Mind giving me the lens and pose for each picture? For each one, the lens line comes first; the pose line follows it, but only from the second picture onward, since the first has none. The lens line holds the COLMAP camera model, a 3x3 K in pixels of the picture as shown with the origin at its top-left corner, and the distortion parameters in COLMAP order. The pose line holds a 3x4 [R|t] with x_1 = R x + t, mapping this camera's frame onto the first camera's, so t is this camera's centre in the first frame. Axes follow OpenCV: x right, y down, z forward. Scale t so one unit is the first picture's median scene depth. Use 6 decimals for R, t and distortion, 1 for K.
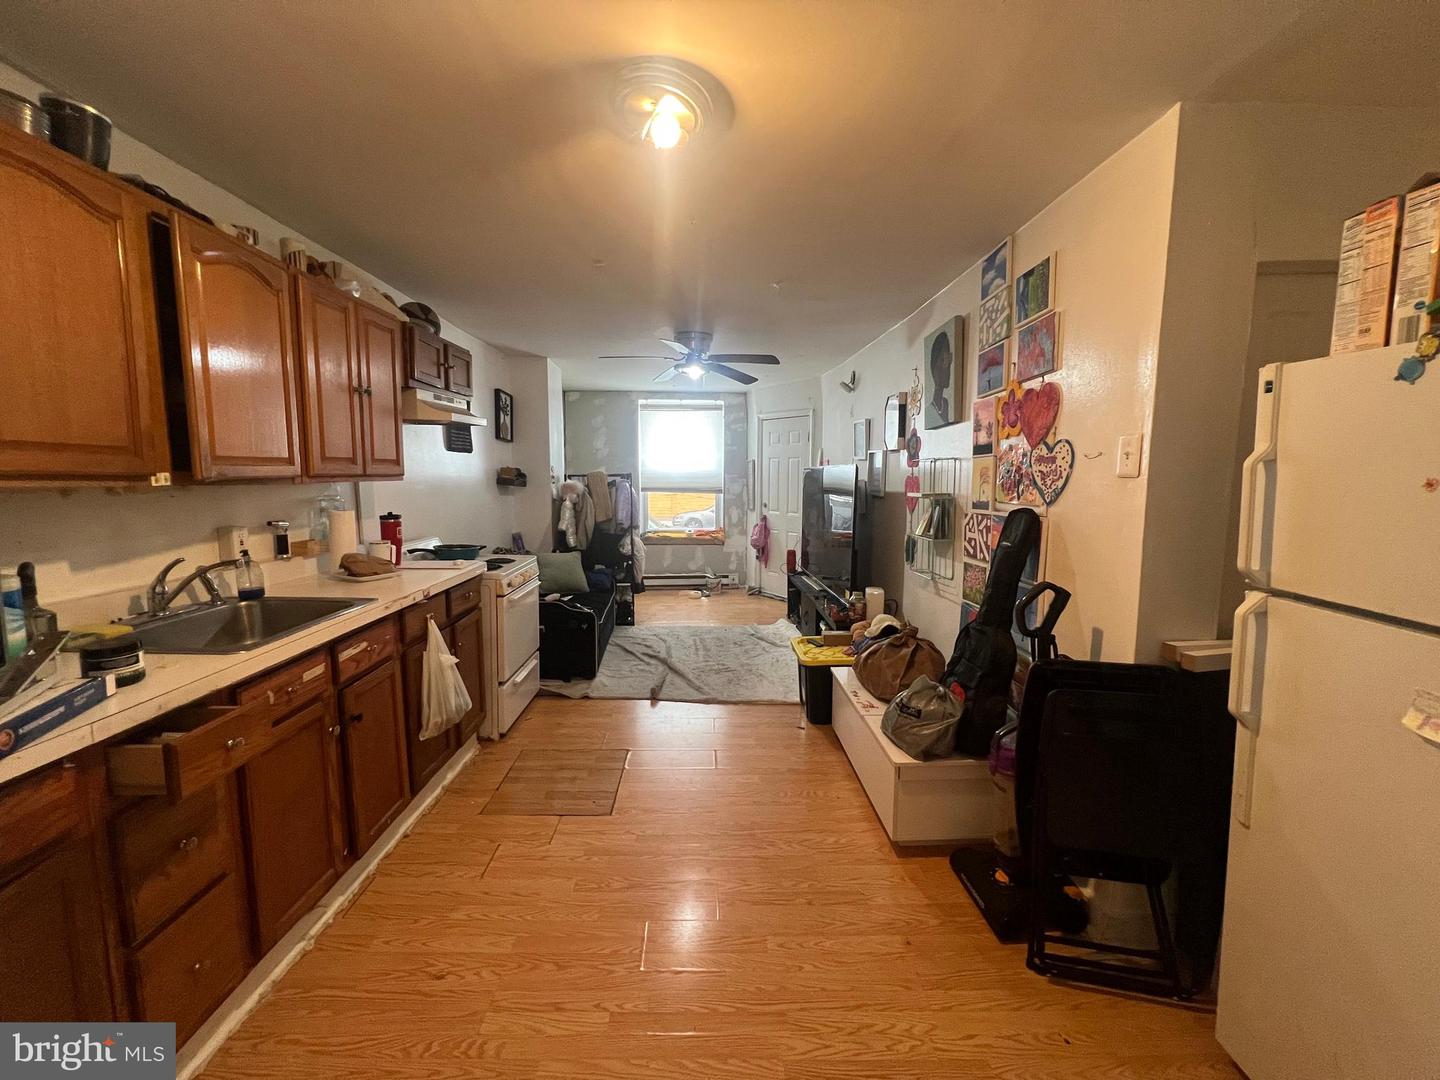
lens RADIAL K [[591.1, 0, 714.9], [0, 591.1, 537.1], [0, 0, 1]] dist [0.017390, 0.000114]
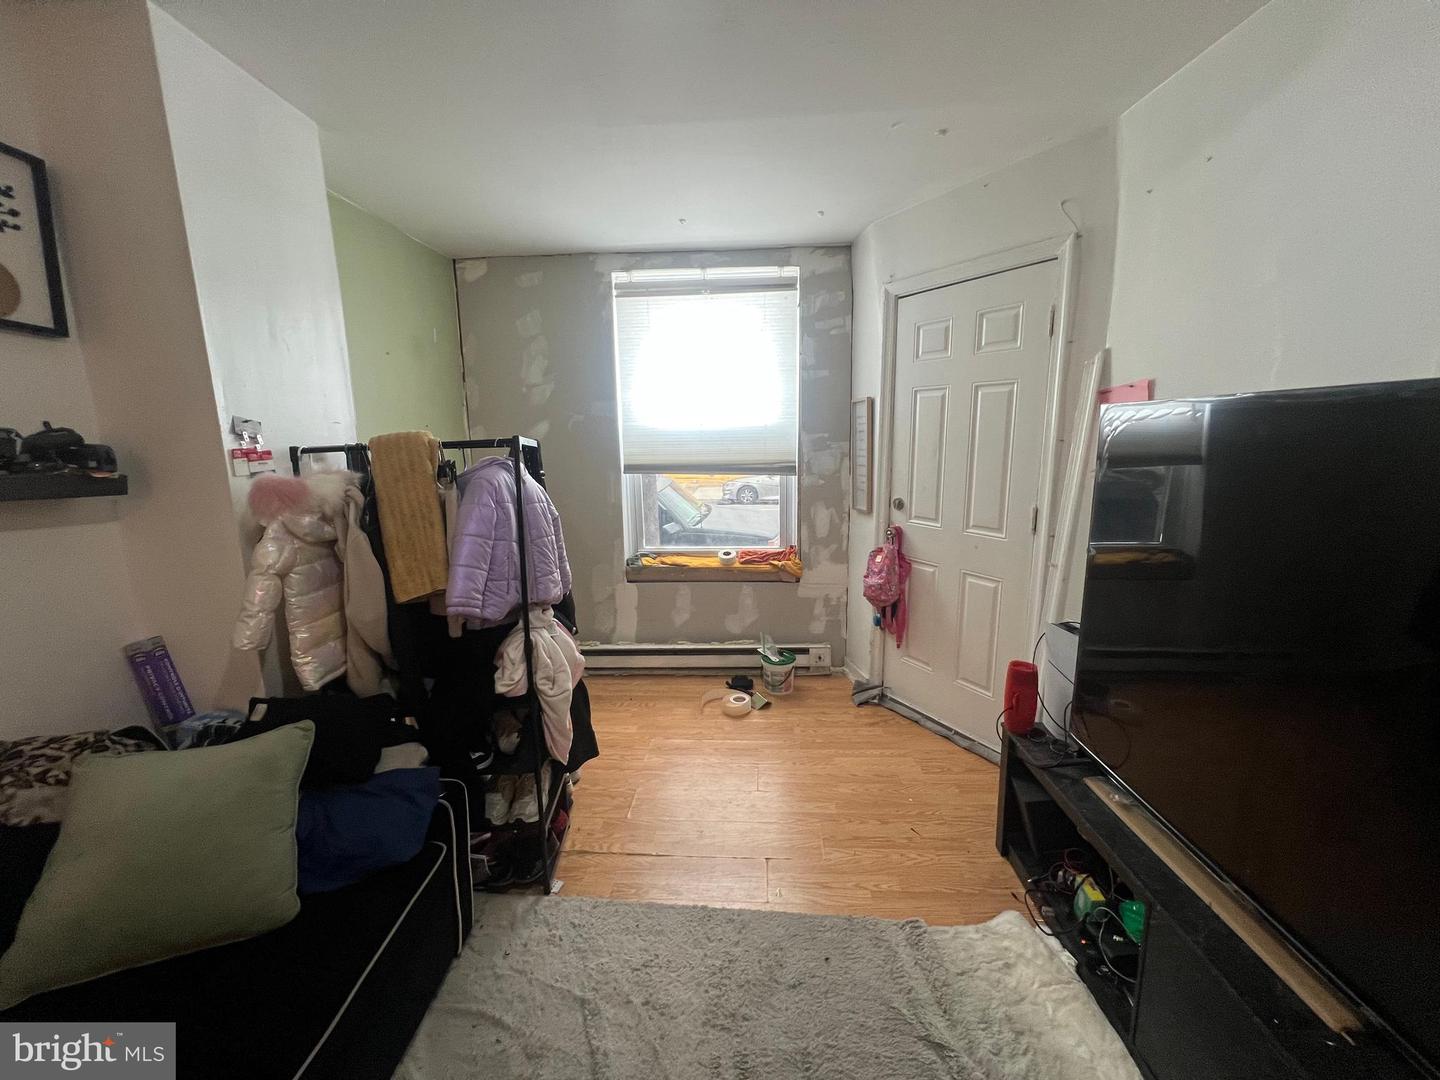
lens RADIAL K [[591.1, 0, 714.9], [0, 591.1, 537.1], [0, 0, 1]] dist [0.017390, 0.000114]
pose [[0.995075, -0.003980, -0.099044, -0.005115], [0.011155, 0.997343, 0.071994, -0.060987], [0.098494, -0.072745, 0.992475, 0.545346]]
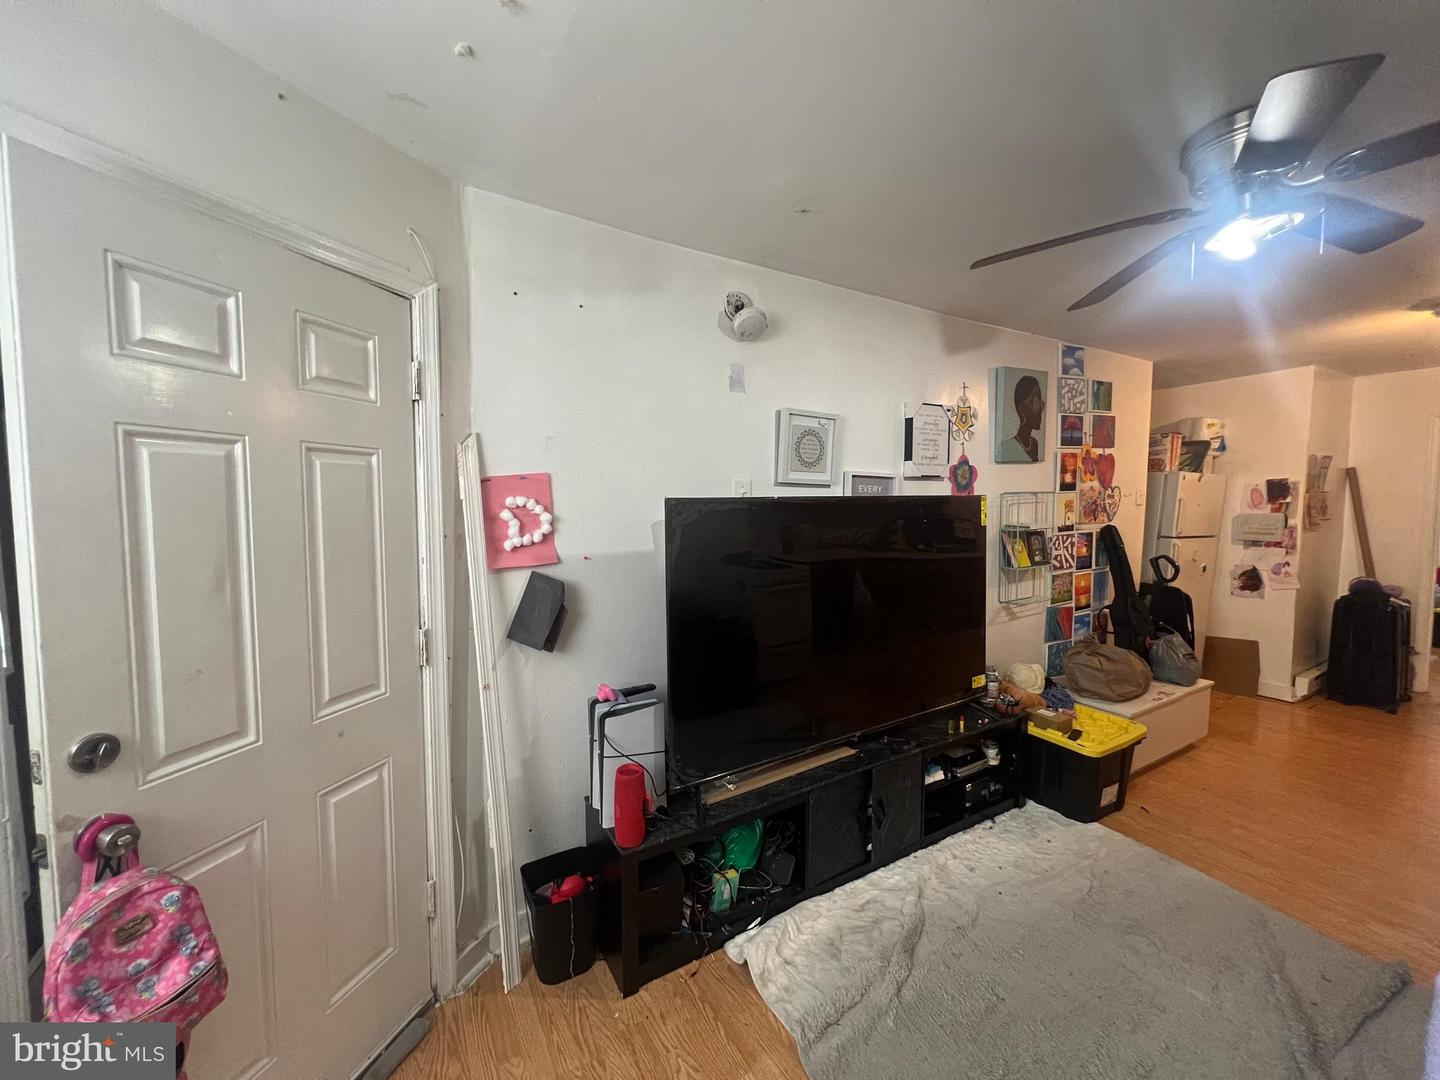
lens RADIAL K [[591.1, 0, 714.9], [0, 591.1, 537.1], [0, 0, 1]] dist [0.017390, 0.000114]
pose [[-0.516167, -0.069385, 0.853673, -0.111266], [0.088101, 0.987125, 0.133502, -0.107228], [-0.851945, 0.144119, -0.503408, 0.890332]]
